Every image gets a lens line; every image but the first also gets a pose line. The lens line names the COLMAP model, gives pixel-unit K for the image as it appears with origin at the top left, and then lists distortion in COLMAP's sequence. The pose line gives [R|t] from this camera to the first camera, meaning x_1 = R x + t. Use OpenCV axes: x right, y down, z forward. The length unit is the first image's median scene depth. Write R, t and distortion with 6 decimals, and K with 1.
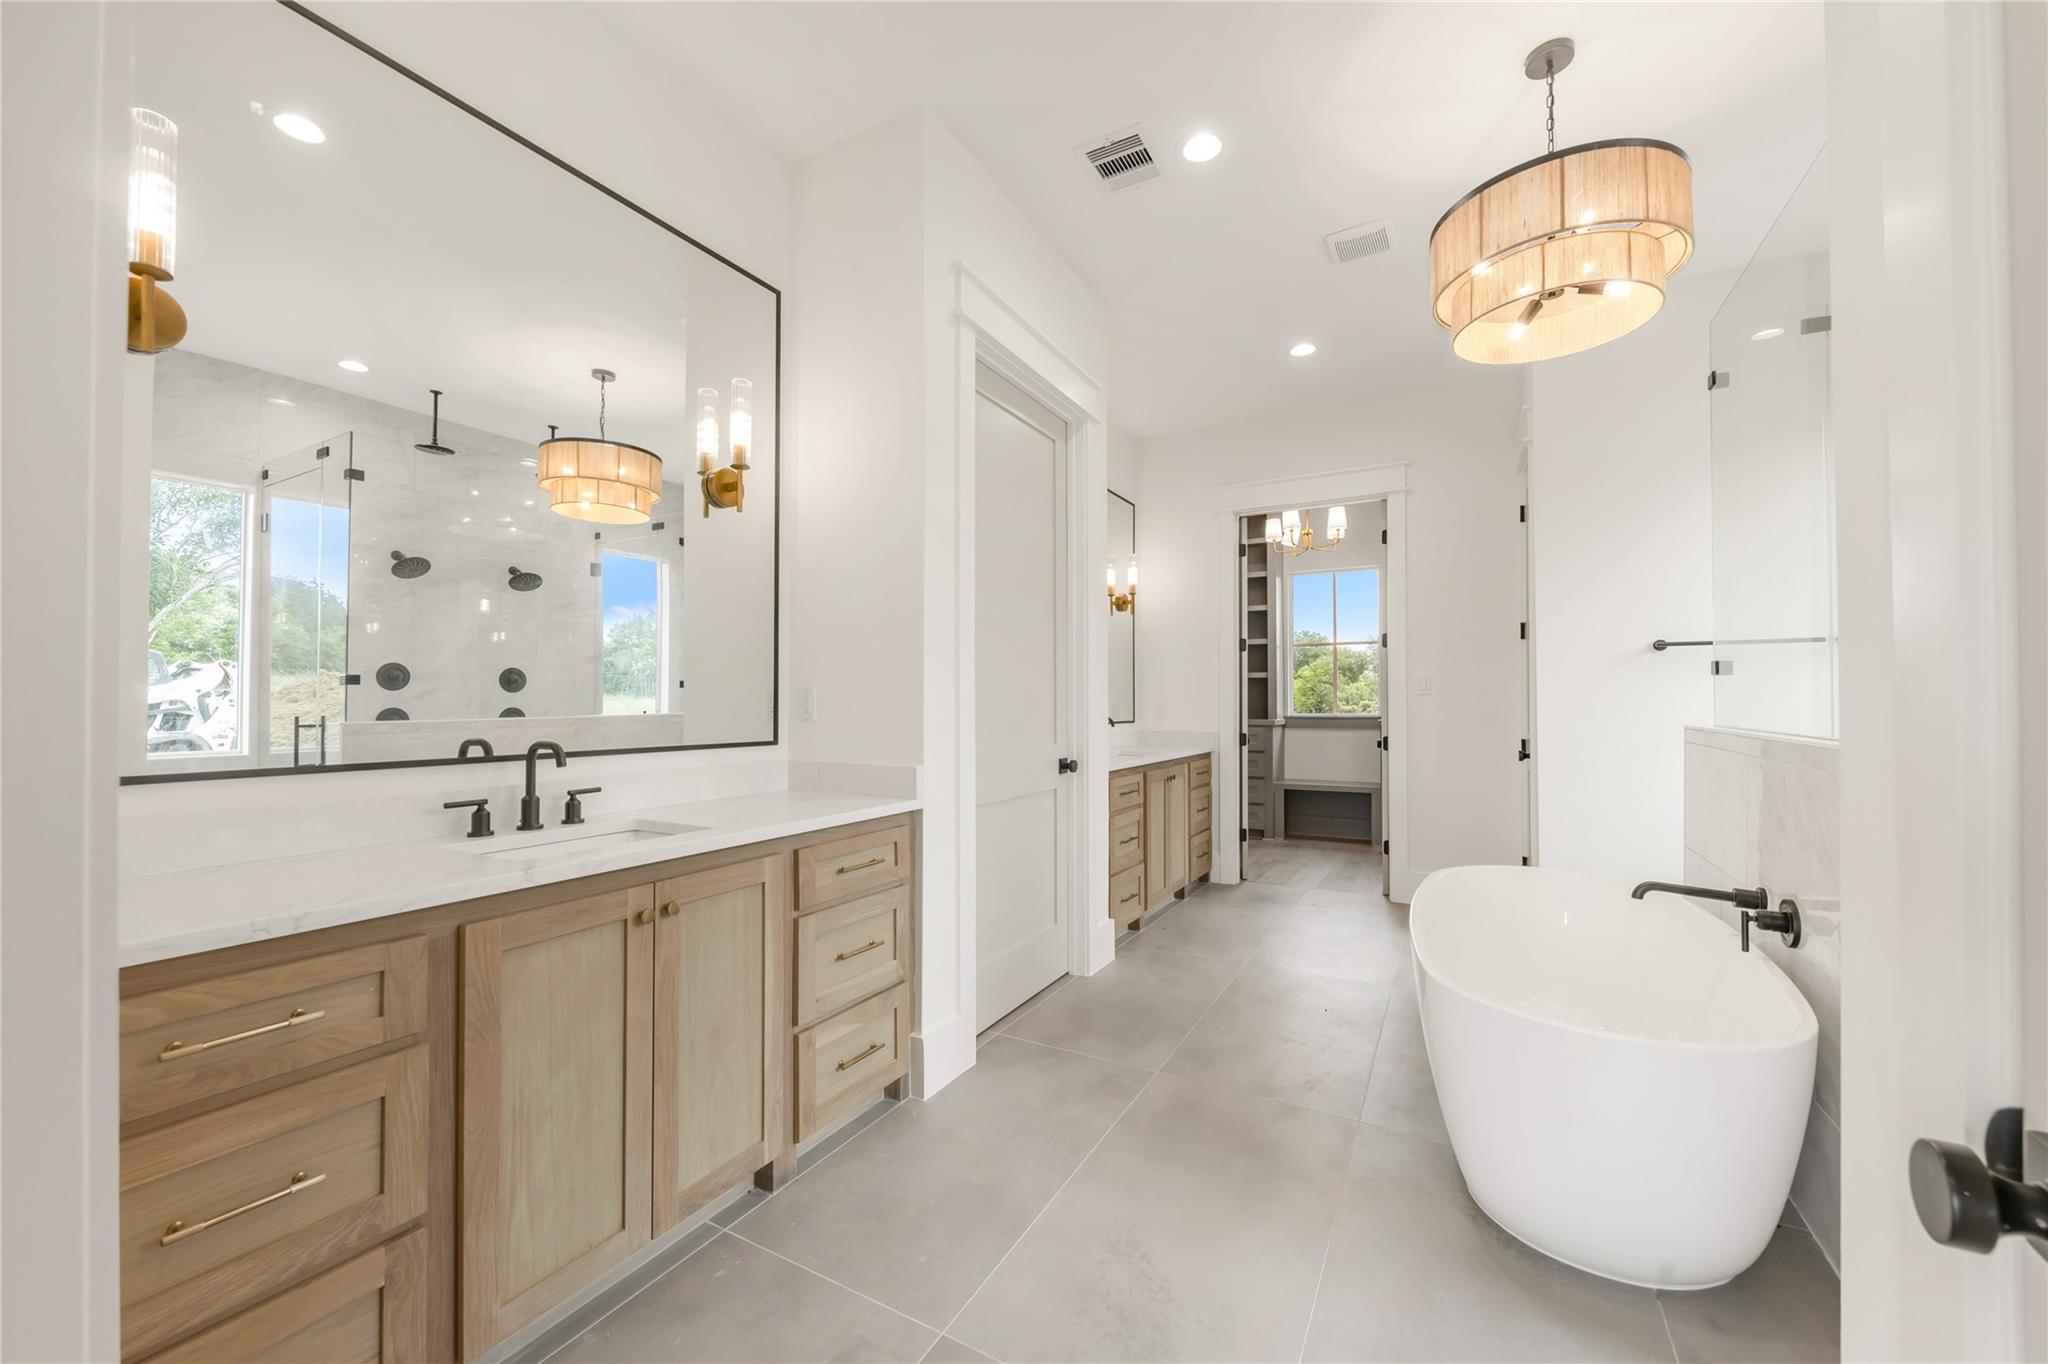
lens RADIAL K [[853.4, 0, 1024.0], [0, 853.4, 682.0], [0, 0, 1]] dist [0.001153, -0.007090]
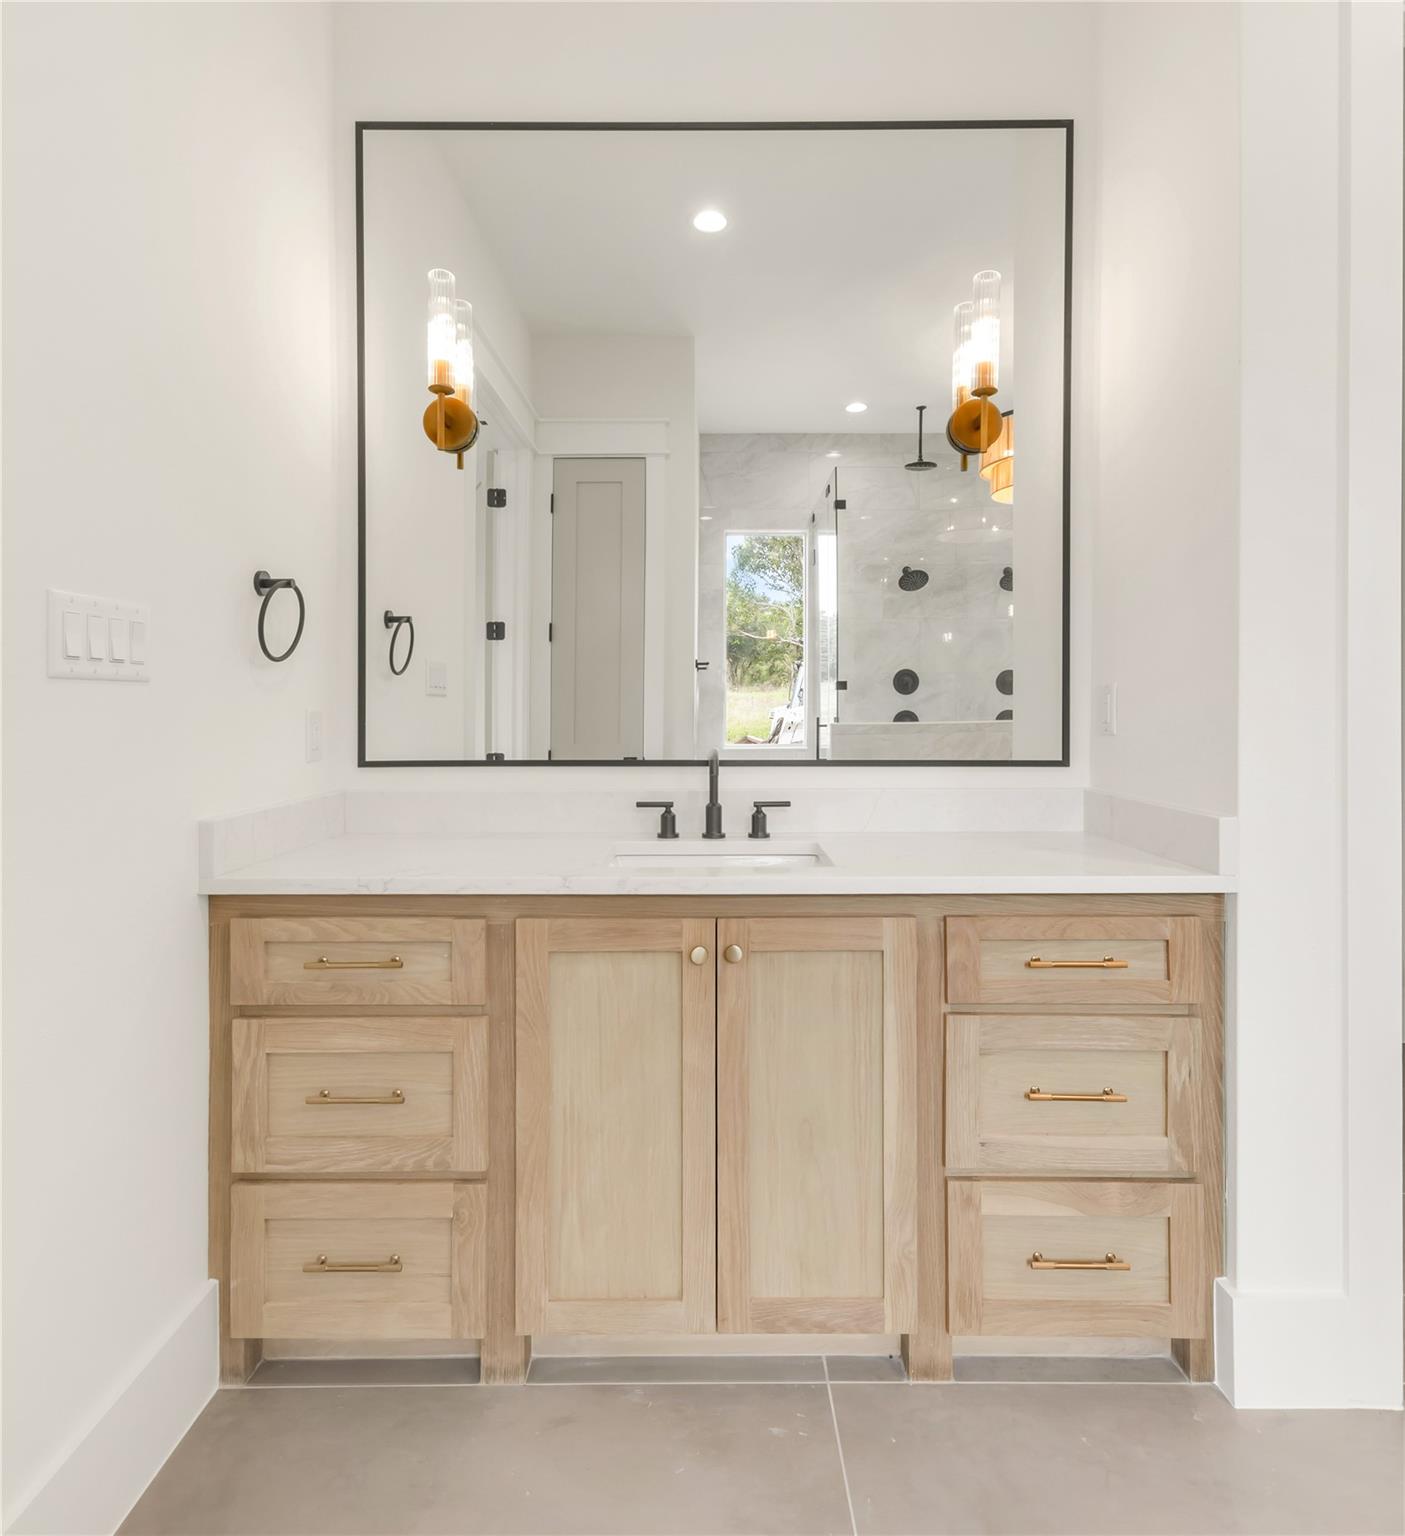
lens RADIAL K [[888.4, 0, 702.5], [0, 888.4, 699.3], [0, 0, 1]] dist [0.001160, 0.001332]
pose [[0.446909, -0.005418, -0.894563, 0.308954], [0.021958, 0.999747, 0.004915, 0.009139], [0.894310, -0.021839, 0.446915, 0.510072]]
